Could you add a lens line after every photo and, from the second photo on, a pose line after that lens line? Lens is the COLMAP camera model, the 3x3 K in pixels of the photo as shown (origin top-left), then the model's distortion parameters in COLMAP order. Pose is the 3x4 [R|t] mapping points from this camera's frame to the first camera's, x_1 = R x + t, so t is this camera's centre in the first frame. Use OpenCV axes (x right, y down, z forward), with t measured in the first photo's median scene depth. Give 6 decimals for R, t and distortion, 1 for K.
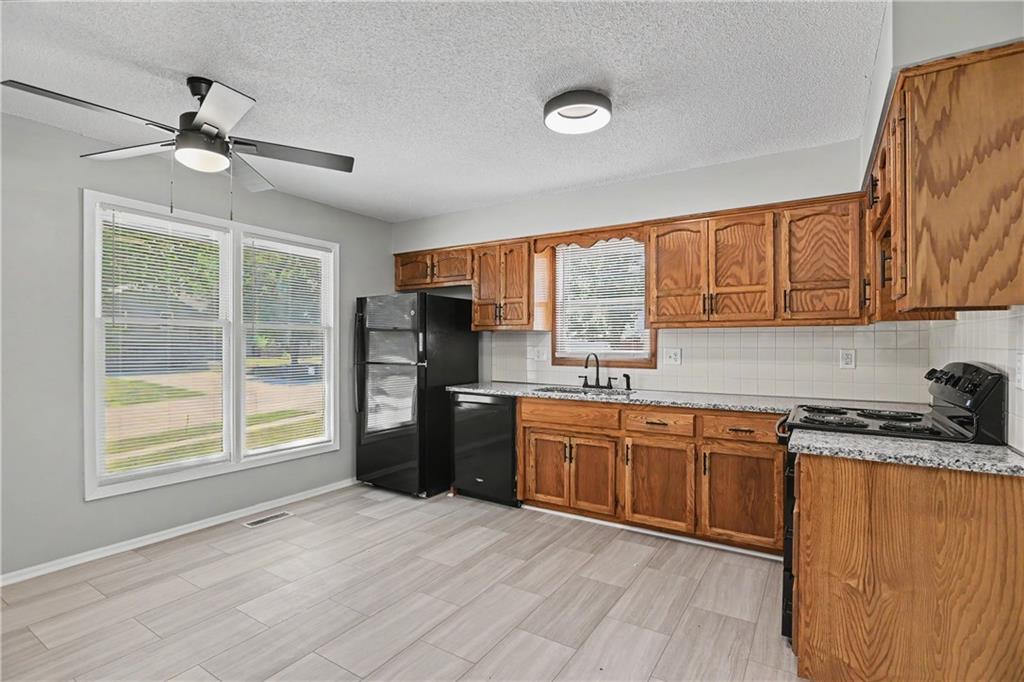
lens RADIAL K [[497.8, 0, 512.0], [0, 497.8, 341.0], [0, 0, 1]] dist [-0.015947, -0.000500]
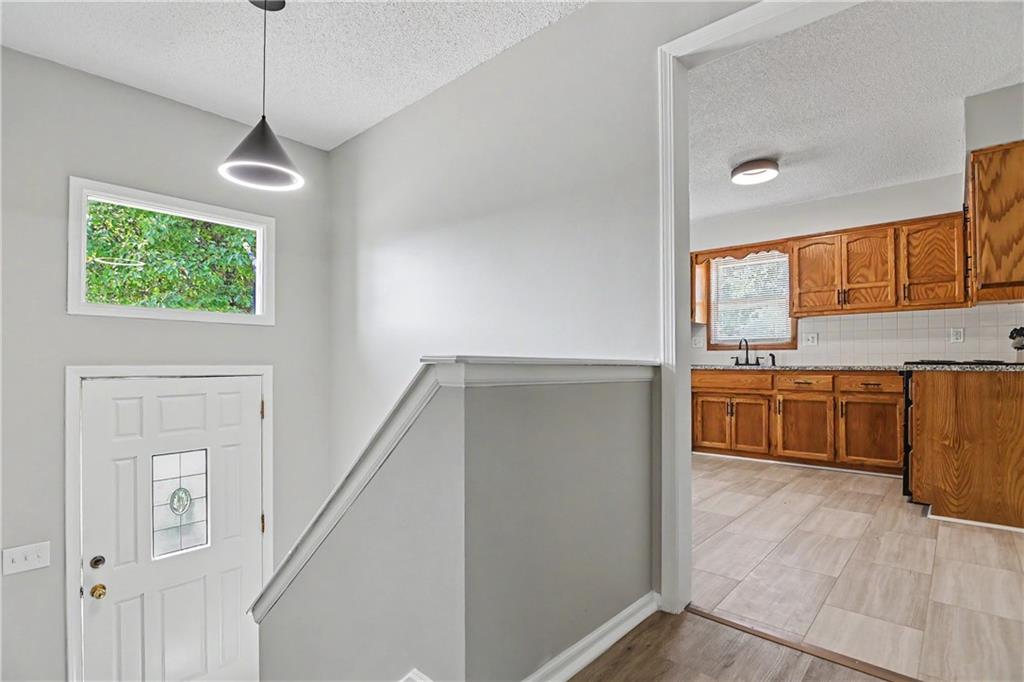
lens RADIAL K [[517.7, 0, 509.3], [0, 517.7, 355.1], [0, 0, 1]] dist [-0.002905, -0.001472]
pose [[0.987054, -0.003141, -0.160357, -0.291041], [0.000629, 0.999876, -0.015715, 0.111857], [0.160387, 0.015411, 0.986934, -0.568229]]
